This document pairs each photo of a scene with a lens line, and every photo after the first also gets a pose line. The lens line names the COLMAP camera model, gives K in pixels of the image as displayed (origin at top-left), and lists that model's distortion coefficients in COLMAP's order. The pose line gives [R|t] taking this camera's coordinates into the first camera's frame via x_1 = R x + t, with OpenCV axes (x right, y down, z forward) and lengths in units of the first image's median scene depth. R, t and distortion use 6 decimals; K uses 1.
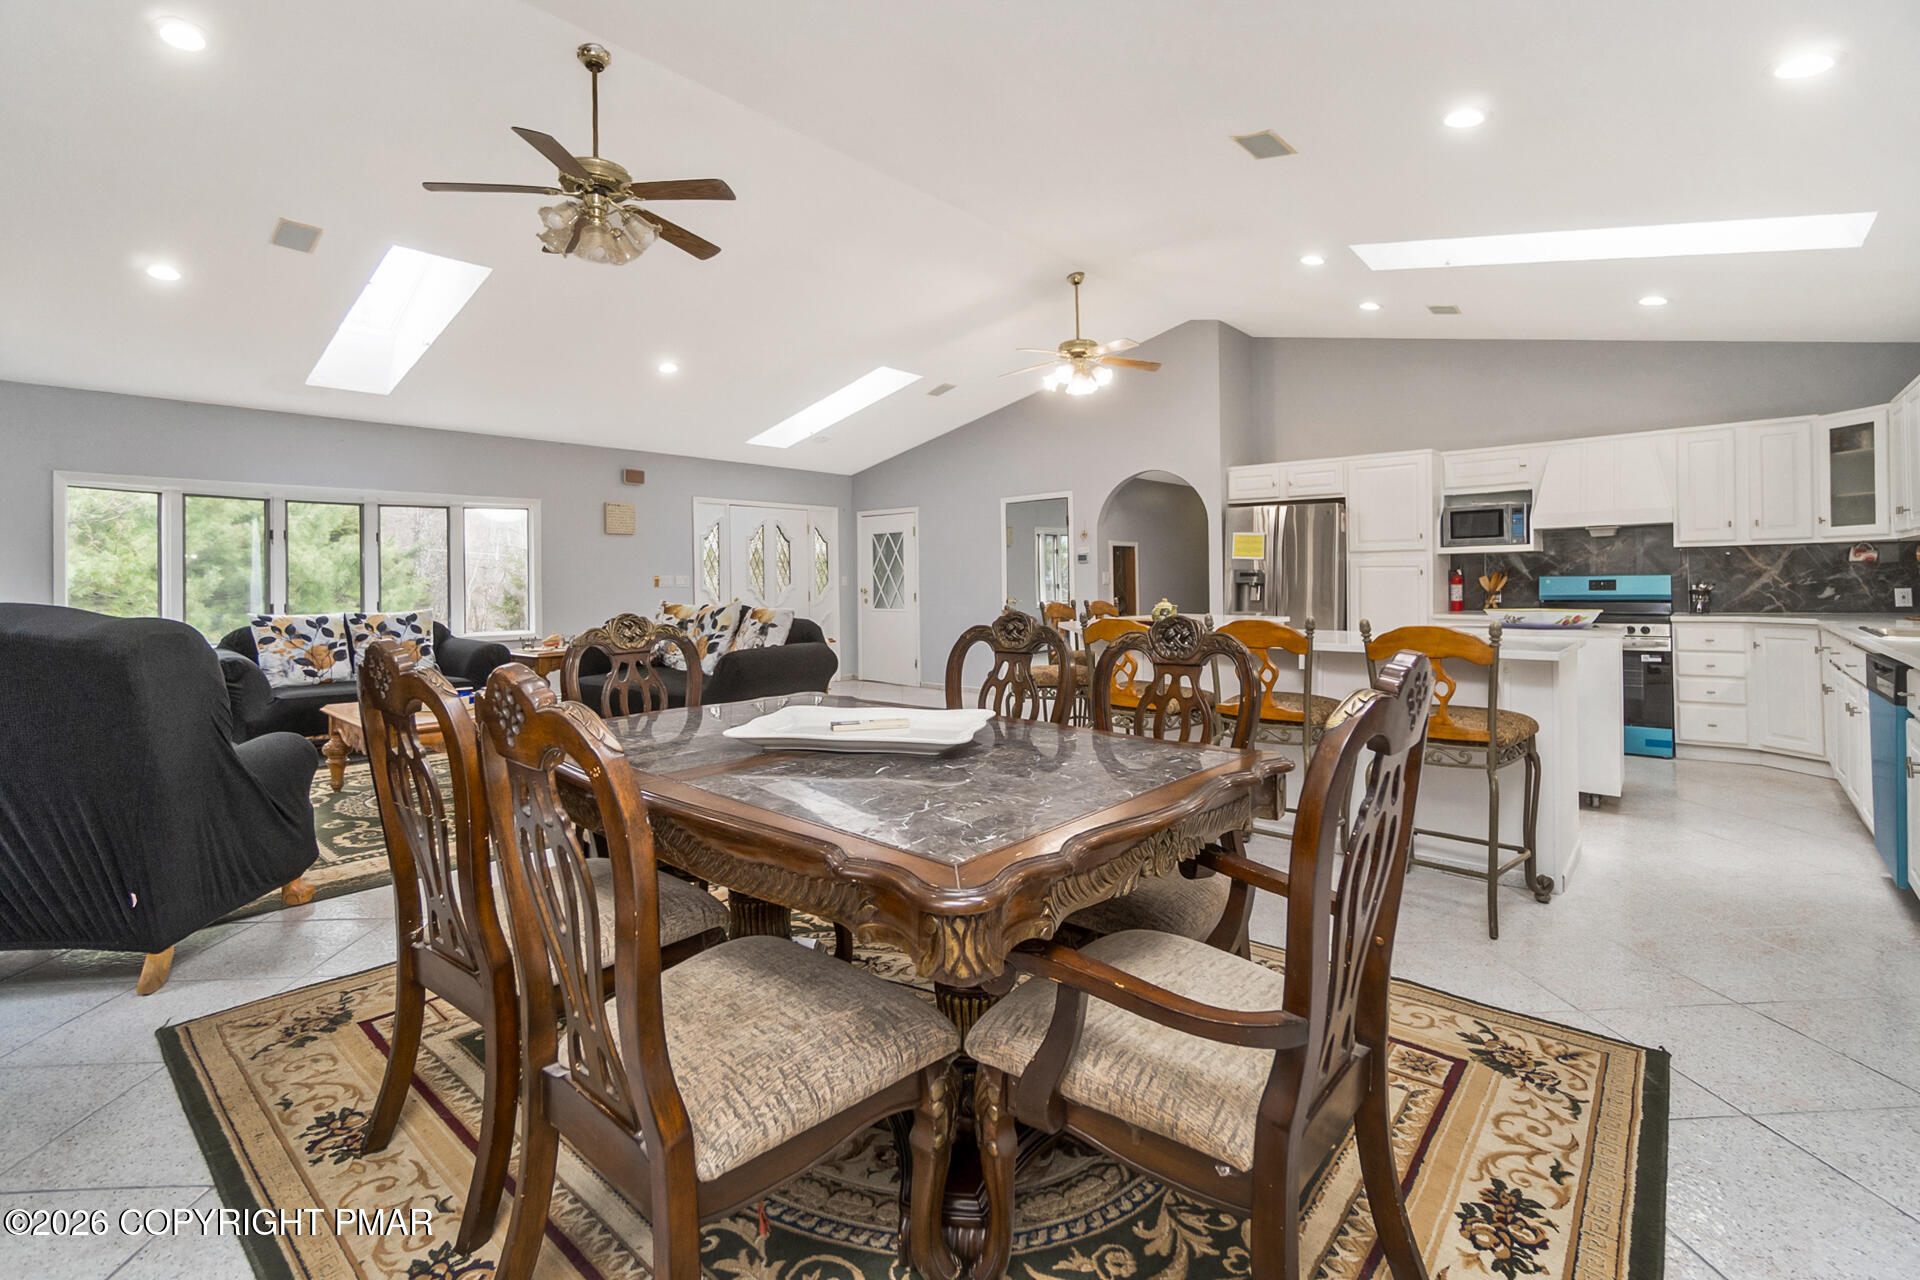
lens RADIAL K [[842.4, 0, 953.3], [0, 842.4, 583.7], [0, 0, 1]] dist [-0.002783, 0.001233]
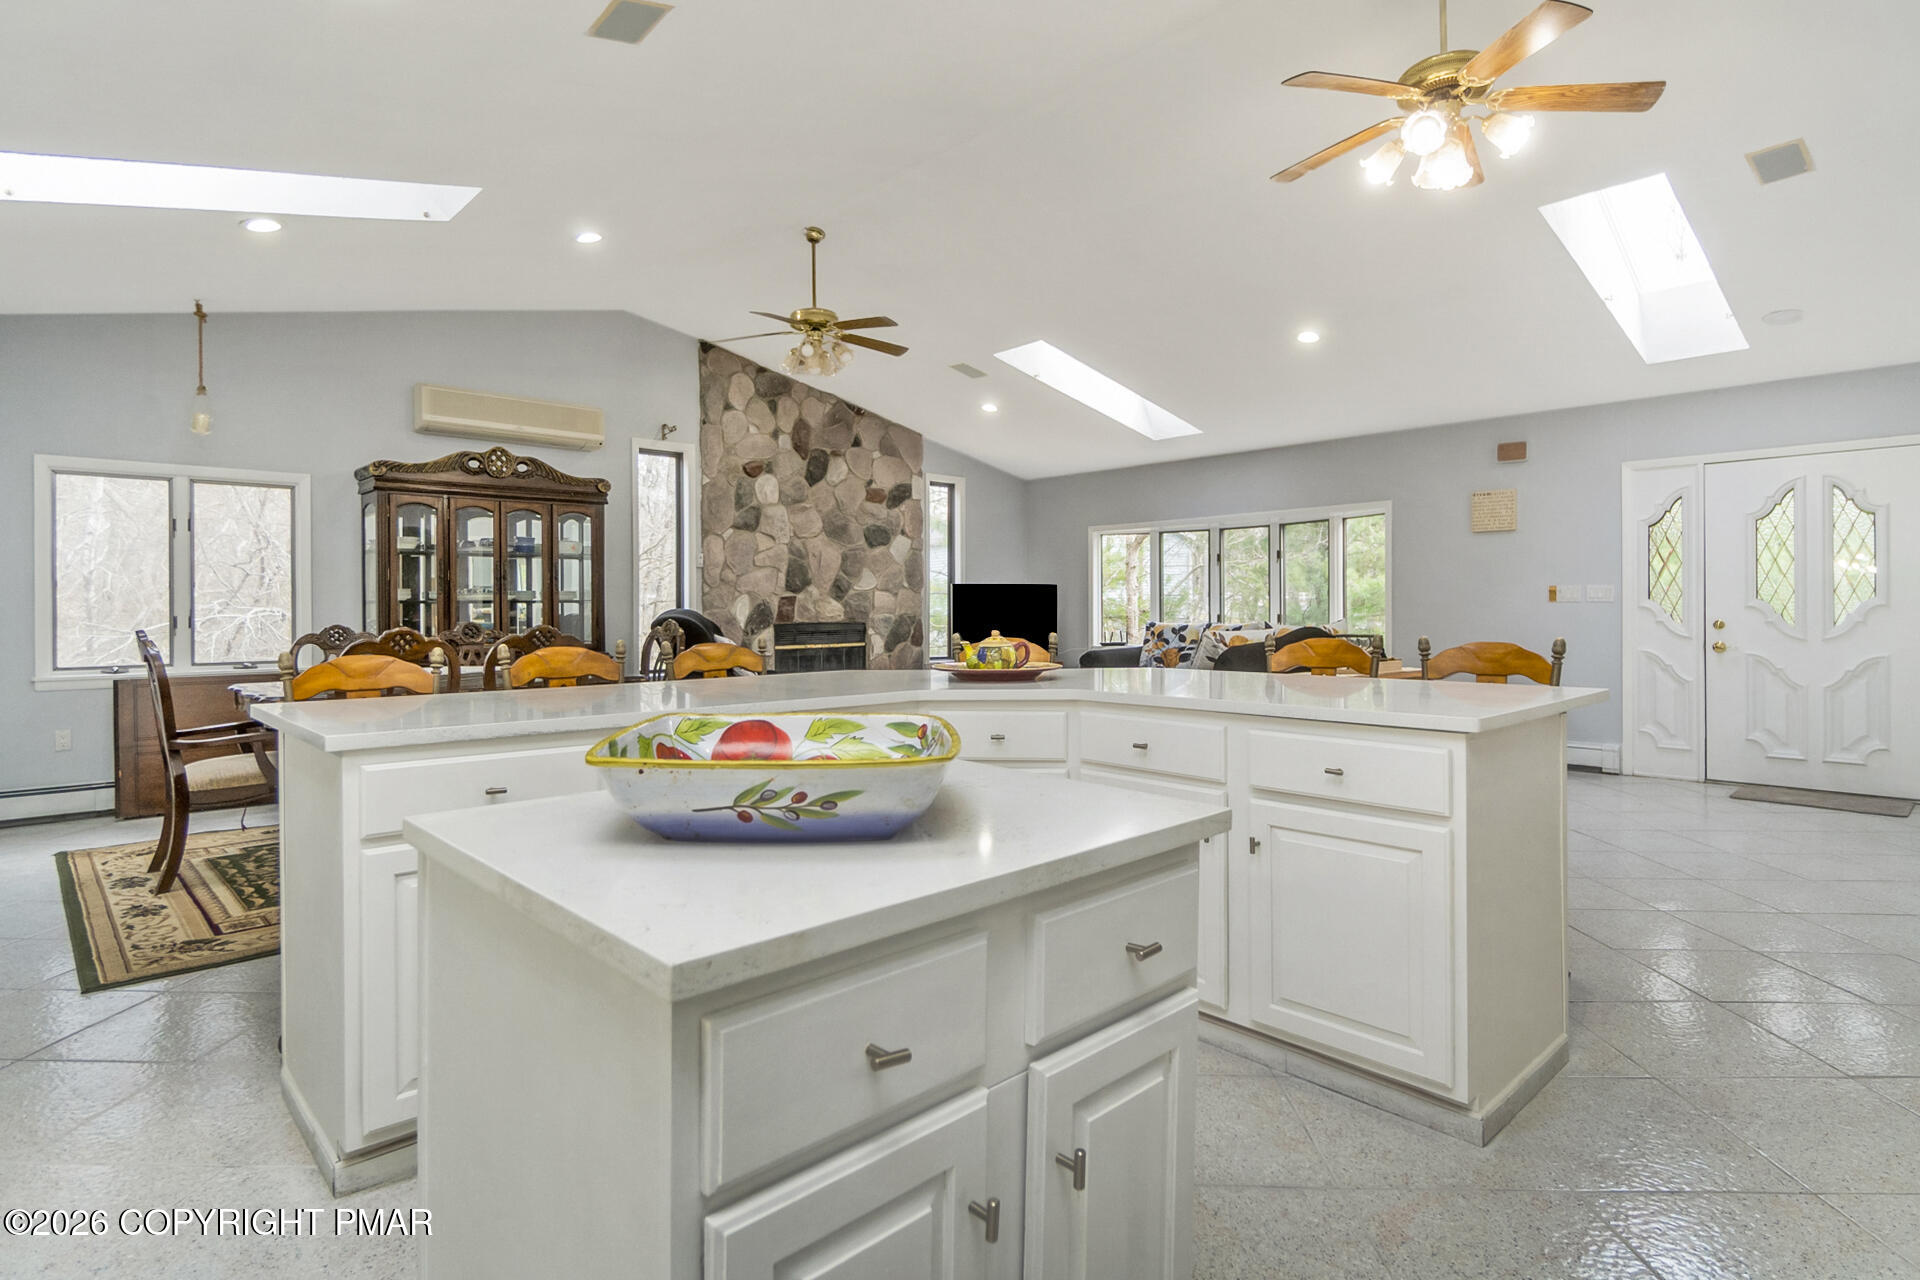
lens RADIAL K [[996.4, 0, 963.2], [0, 996.4, 616.7], [0, 0, 1]] dist [-0.006364, 0.001389]
pose [[-0.093949, 0.020852, -0.995359, 0.744306], [0.006051, 0.999774, 0.020374, -0.004893], [0.995559, -0.004109, -0.094054, 0.833579]]
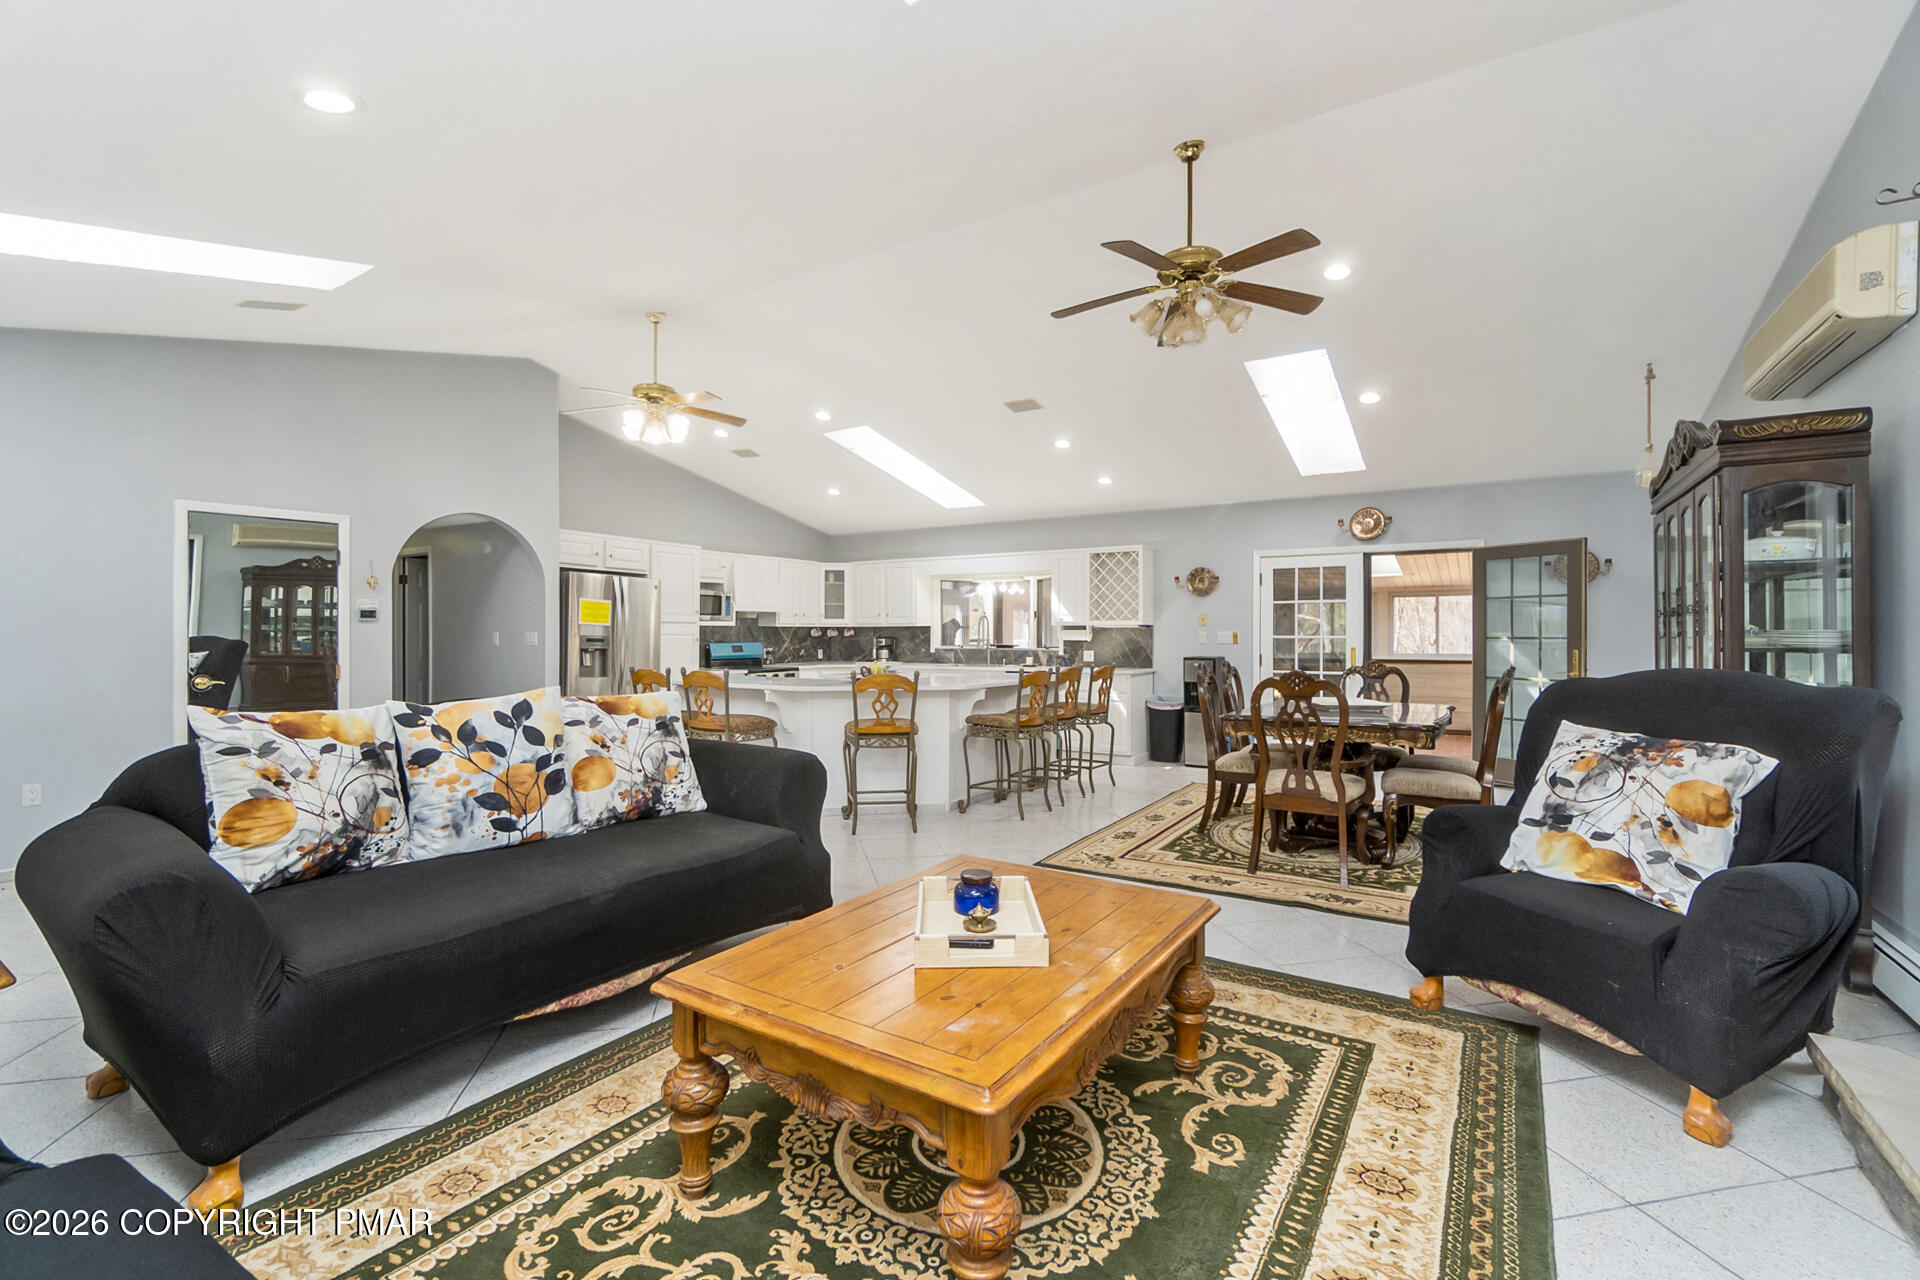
lens RADIAL K [[842.4, 0, 960.3], [0, 842.4, 631.7], [0, 0, 1]] dist [-0.002783, 0.001233]
pose [[-0.165855, 0.013730, 0.986055, -0.839004], [0.001211, 0.999905, -0.013719, -0.008244], [-0.986149, -0.001082, -0.165856, 0.847385]]
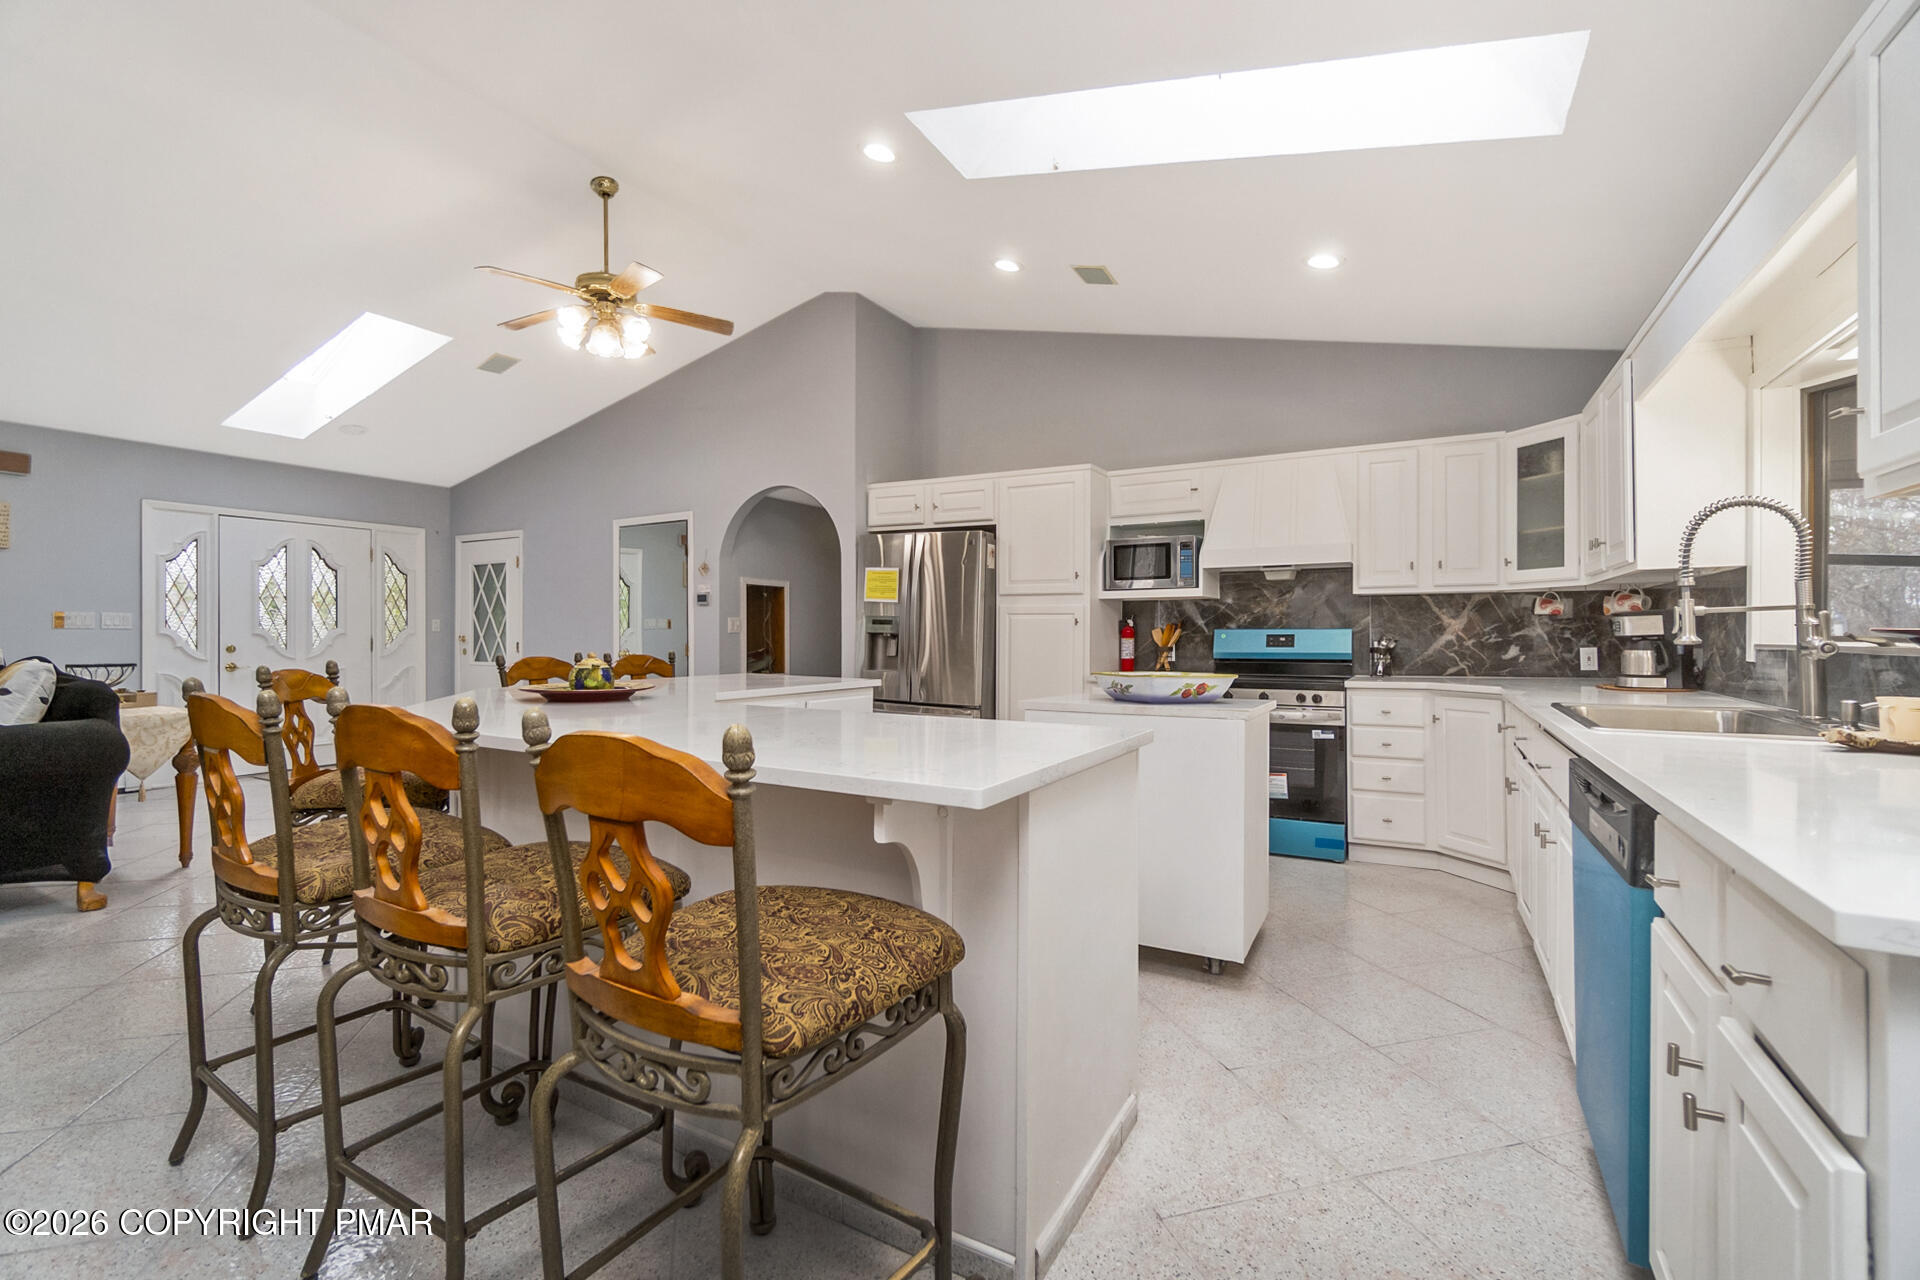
lens RADIAL K [[842.4, 0, 943.6], [0, 842.4, 635.7], [0, 0, 1]] dist [-0.002783, 0.001233]
pose [[0.977599, 0.013277, 0.210056, 0.282400], [-0.013149, 0.999912, -0.002004, 0.002782], [-0.210064, -0.000803, 0.977687, 0.273408]]
